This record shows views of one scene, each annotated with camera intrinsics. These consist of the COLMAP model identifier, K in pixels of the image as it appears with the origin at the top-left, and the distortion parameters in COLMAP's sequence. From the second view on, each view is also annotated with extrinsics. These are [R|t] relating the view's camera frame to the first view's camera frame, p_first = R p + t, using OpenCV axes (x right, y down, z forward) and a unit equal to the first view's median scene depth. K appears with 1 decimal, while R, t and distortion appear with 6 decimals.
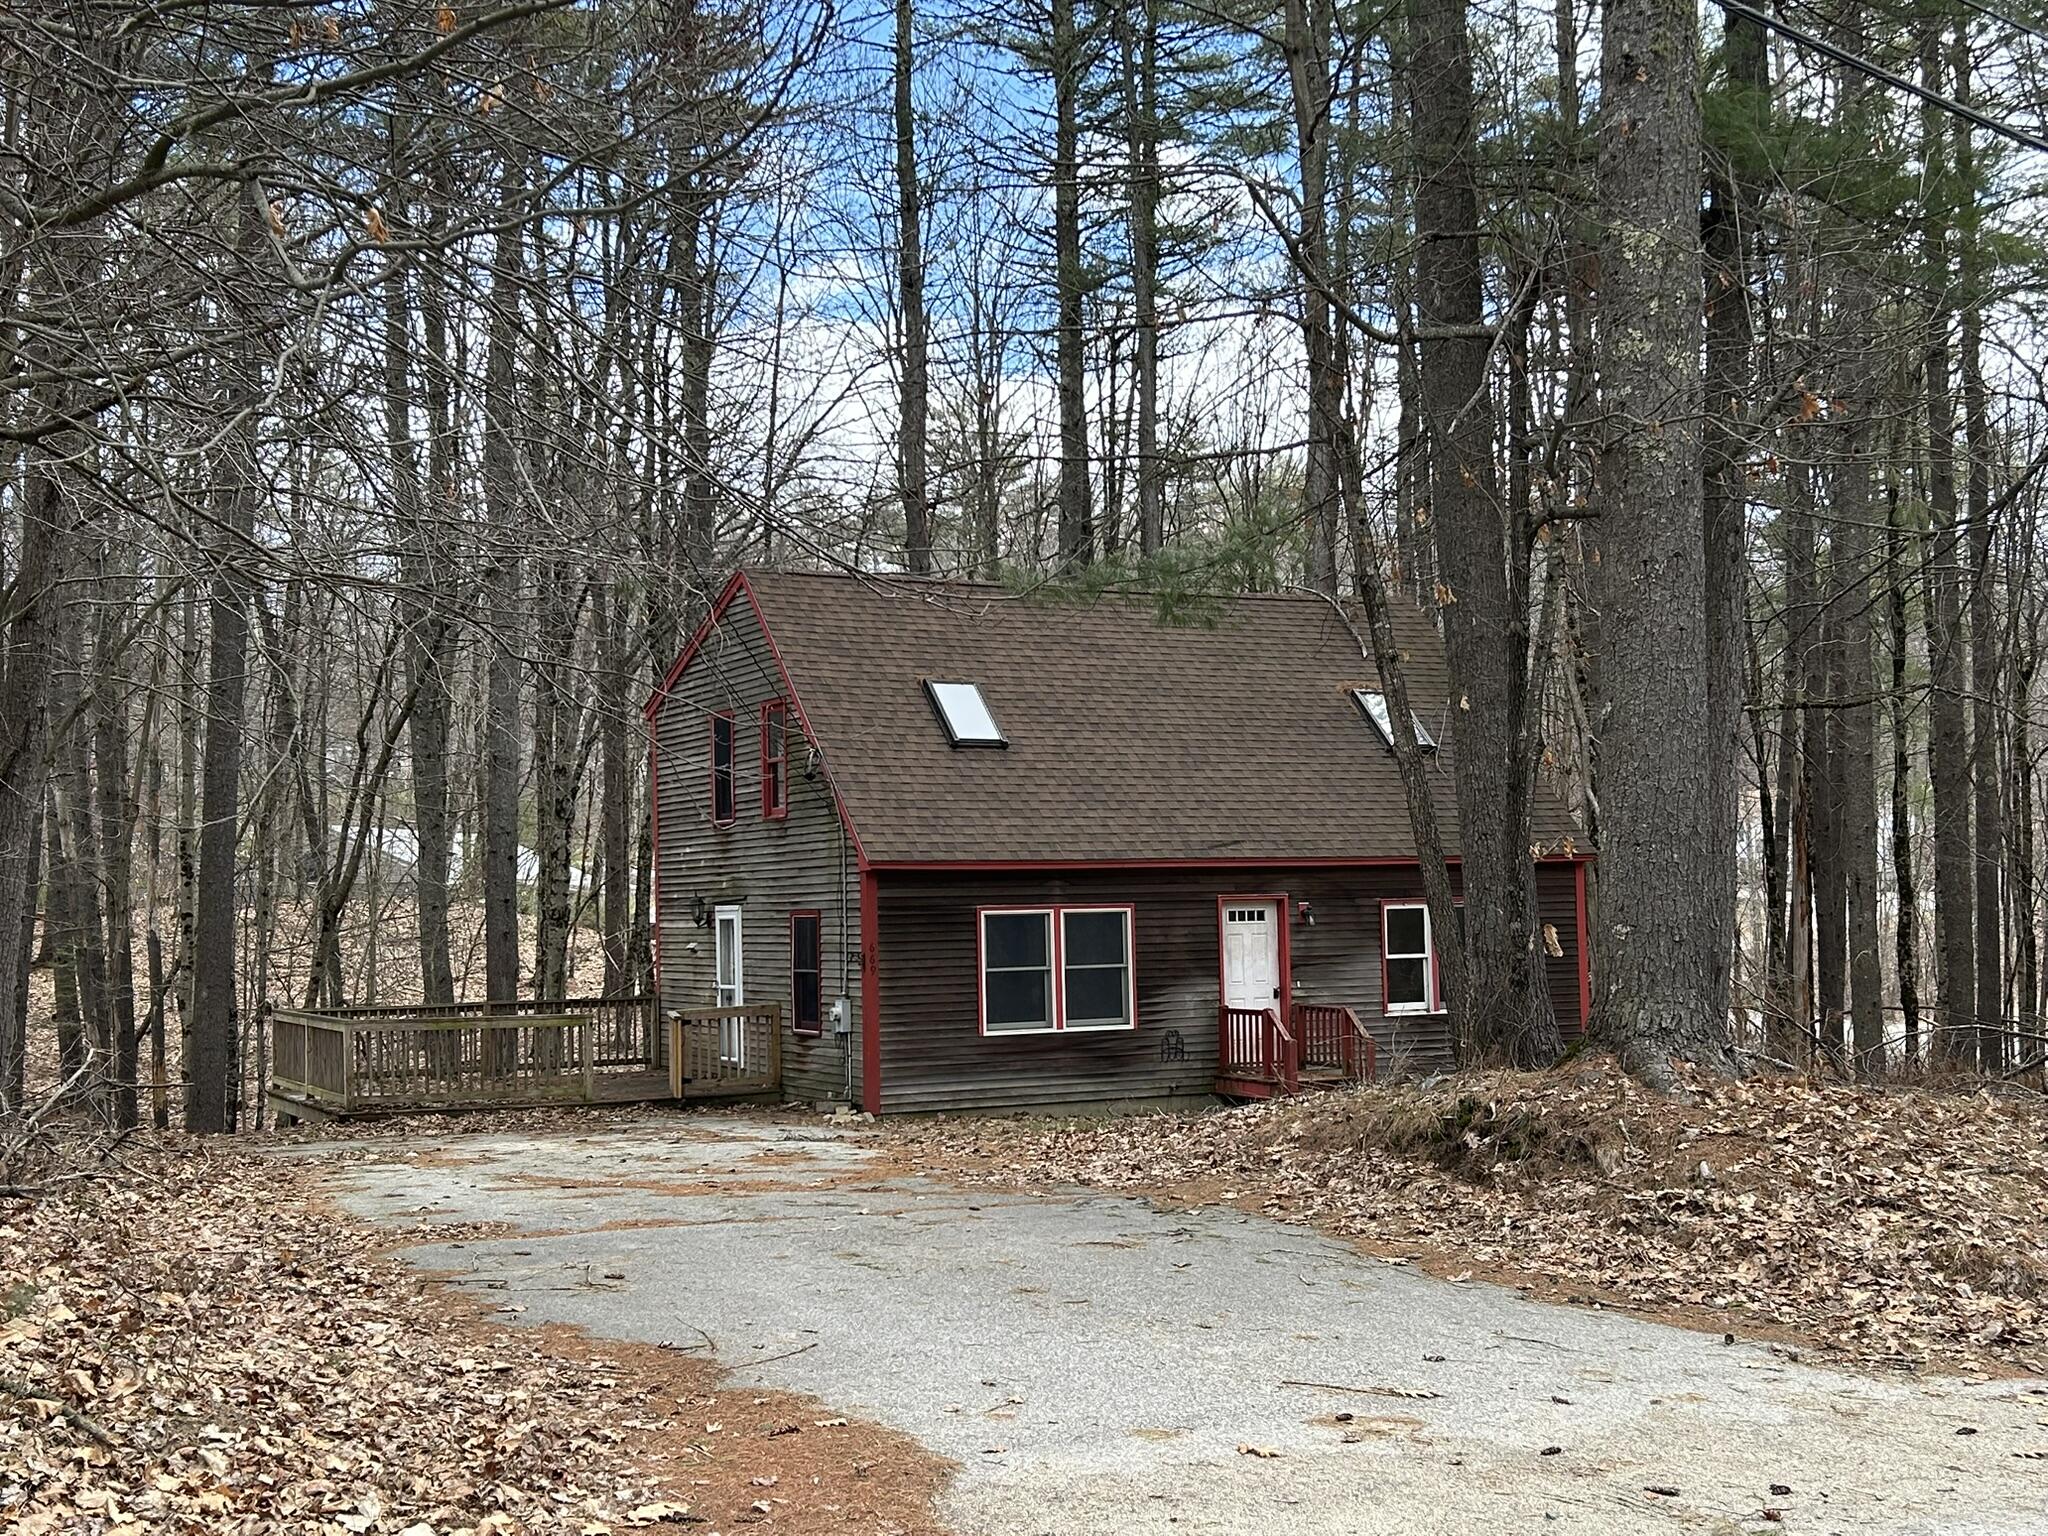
lens RADIAL K [[2279.5, 0, 1022.4], [0, 2279.5, 760.9], [0, 0, 1]] dist [0.120329, 0.000000]
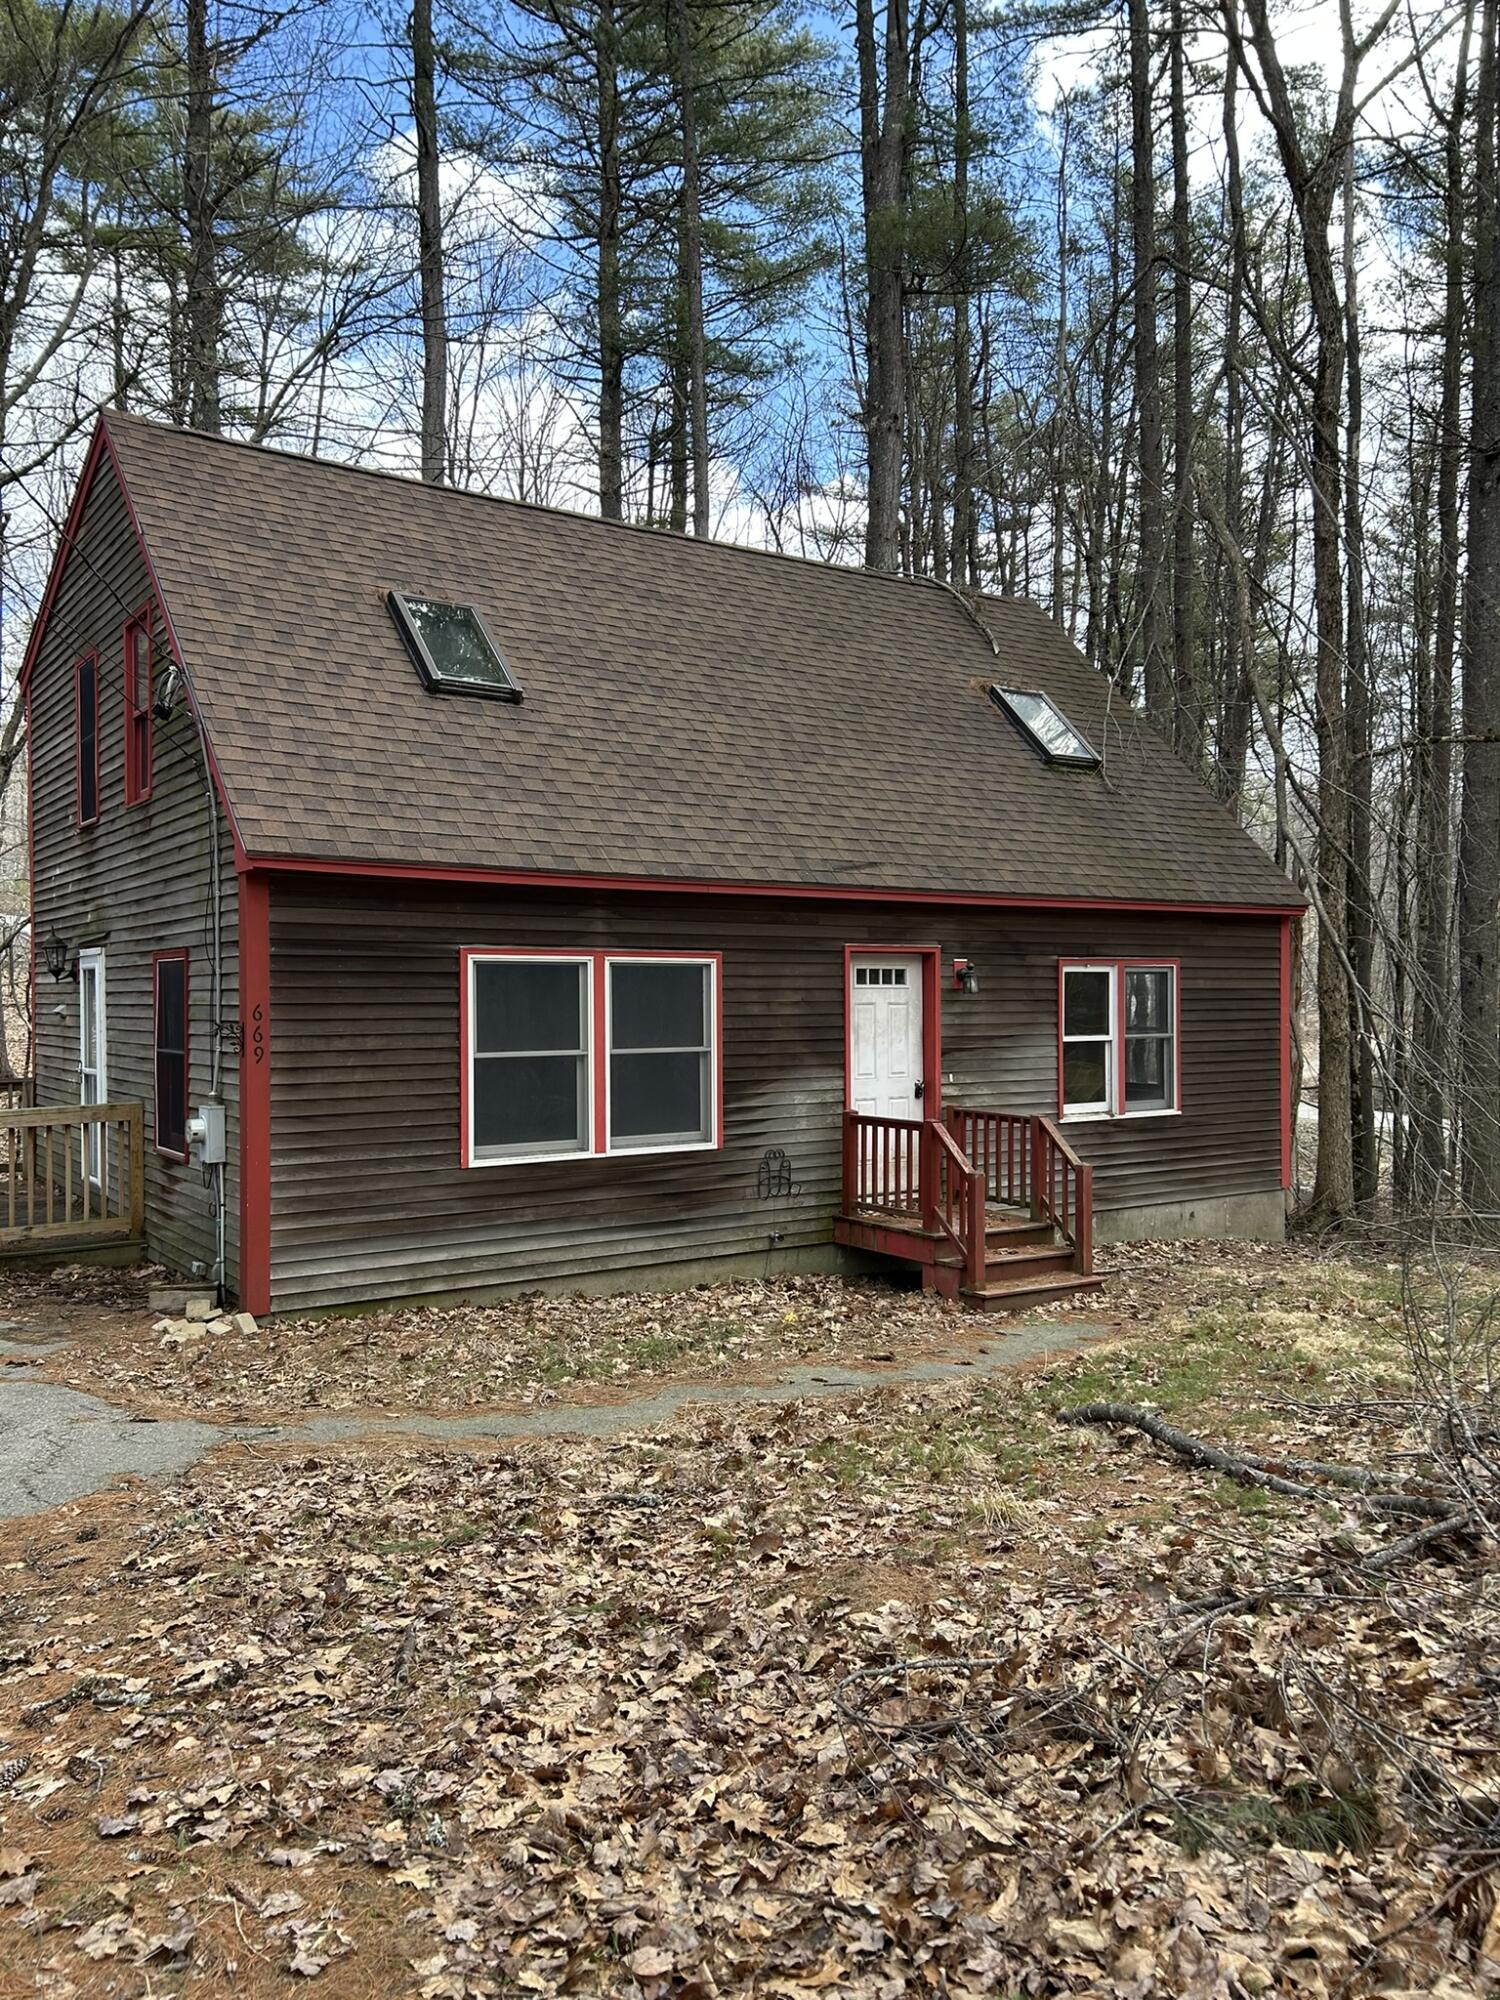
lens RADIAL K [[1487.3, 0, 771.1], [0, 1487.3, 1009.7], [0, 0, 1]] dist [0.059359, -0.061829]
pose [[0.989921, 0.015882, 0.140727, 0.004967], [-0.025859, 0.997257, 0.069354, 0.049241], [-0.139239, -0.072294, 0.987616, 0.585094]]
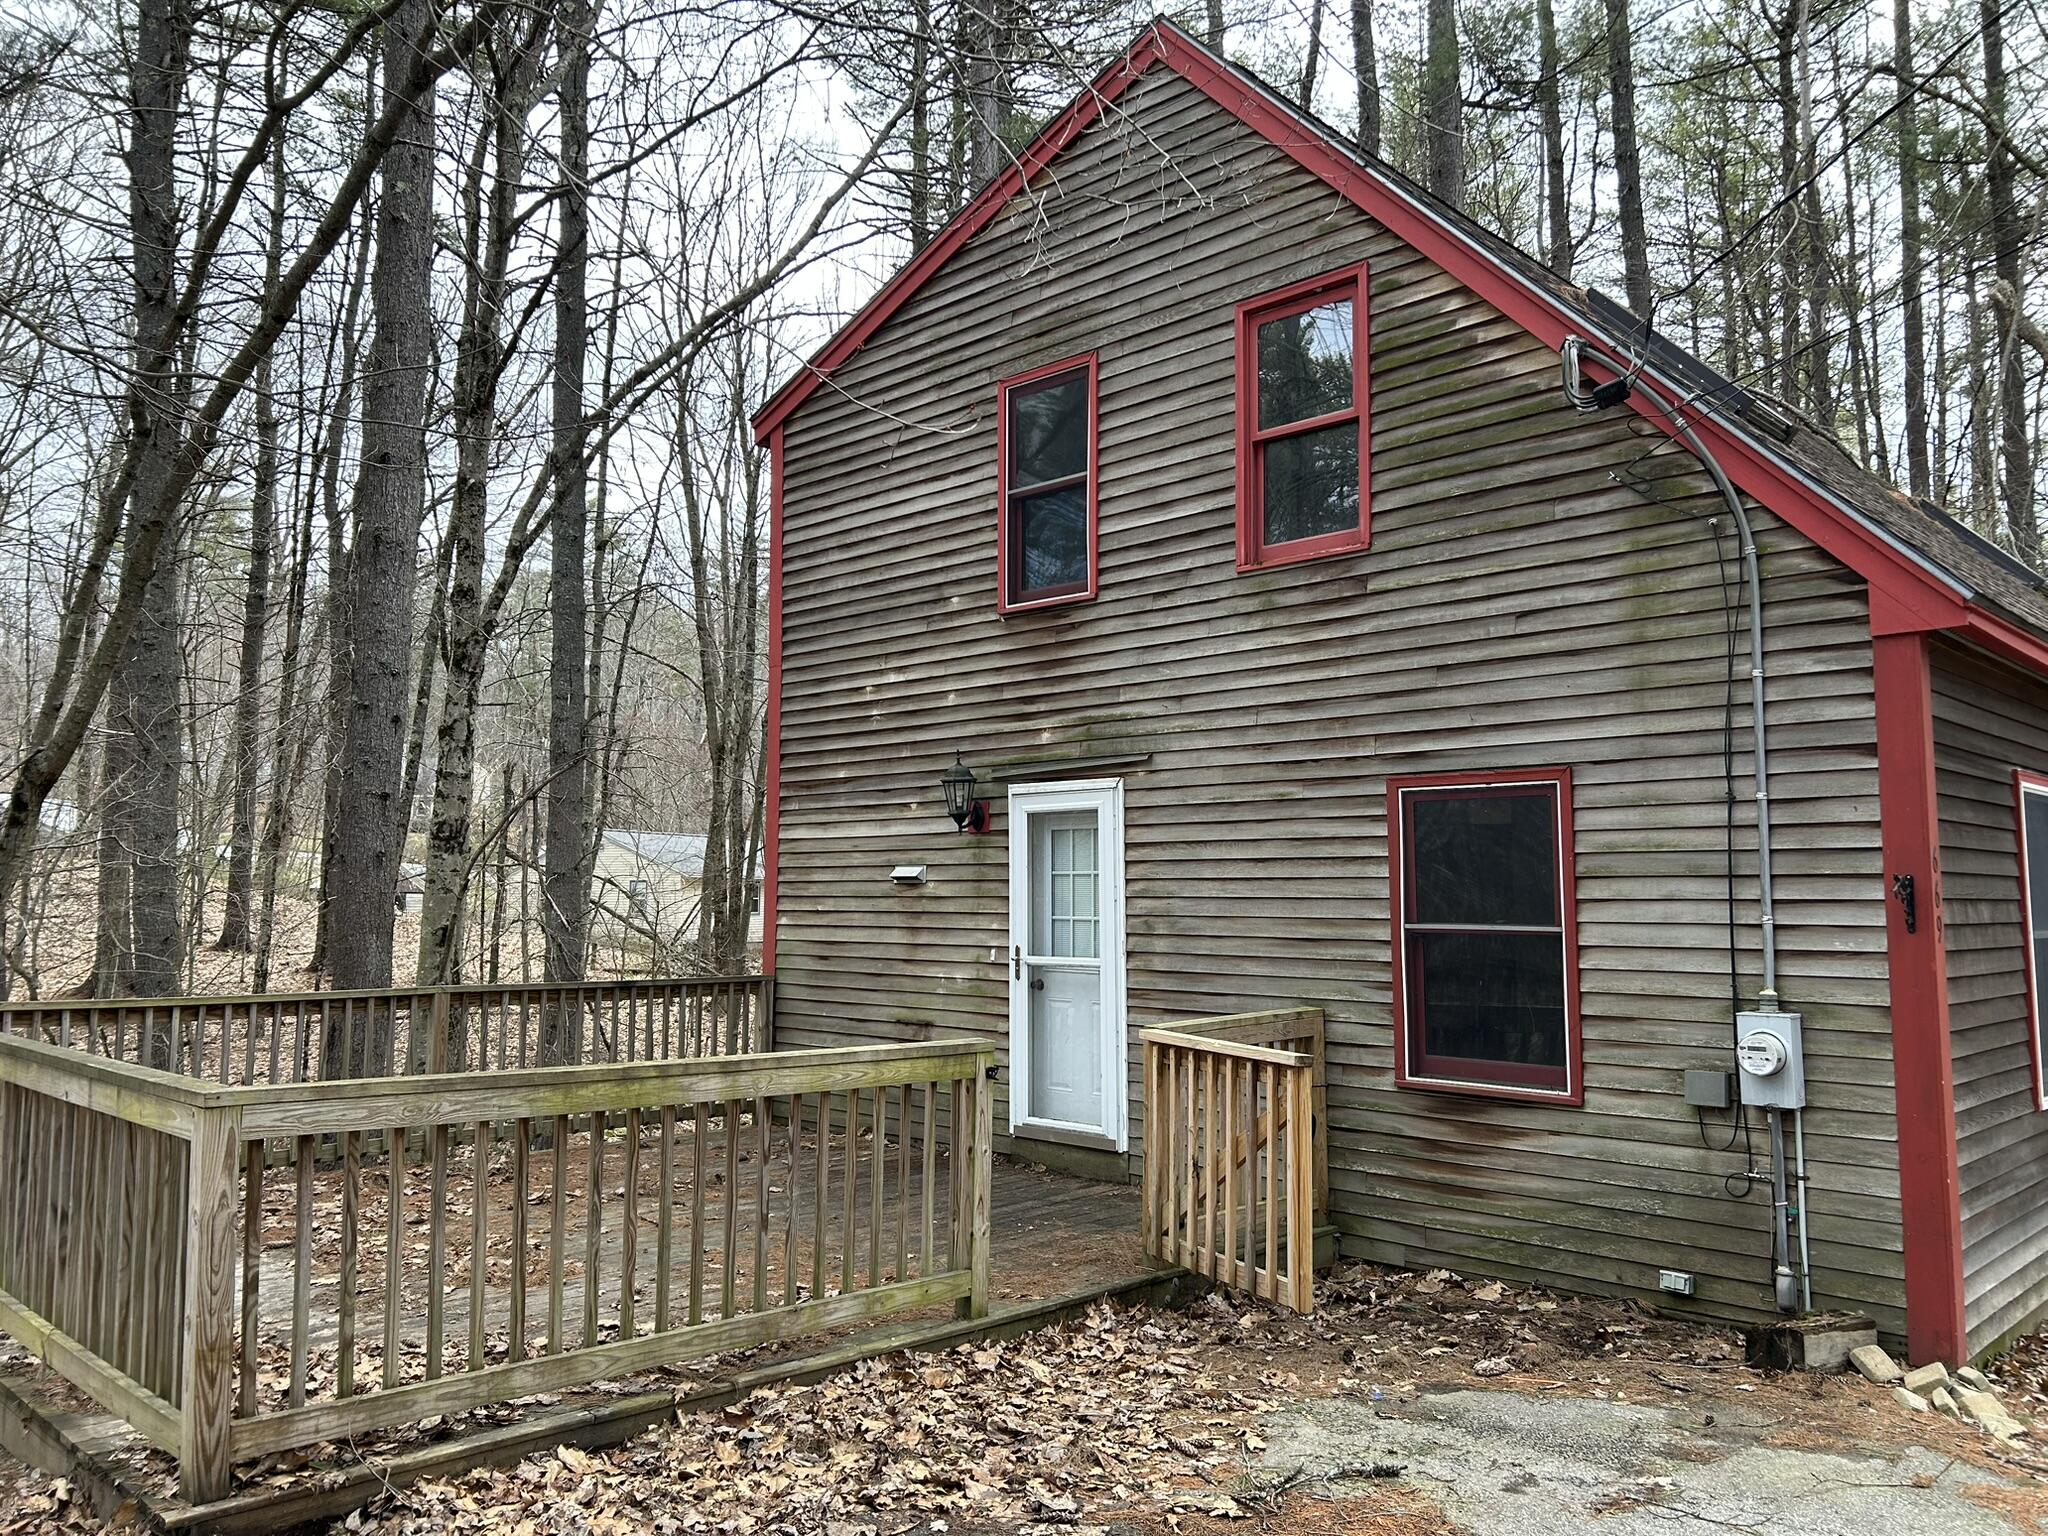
lens RADIAL K [[1523.0, 0, 1008.7], [0, 1523.0, 753.7], [0, 0, 1]] dist [0.059359, -0.061829]
pose [[0.953328, 0.052154, 0.297398, -0.245407], [-0.042465, 0.998338, -0.038952, 0.075073], [-0.298936, 0.024505, 0.953959, 0.767179]]
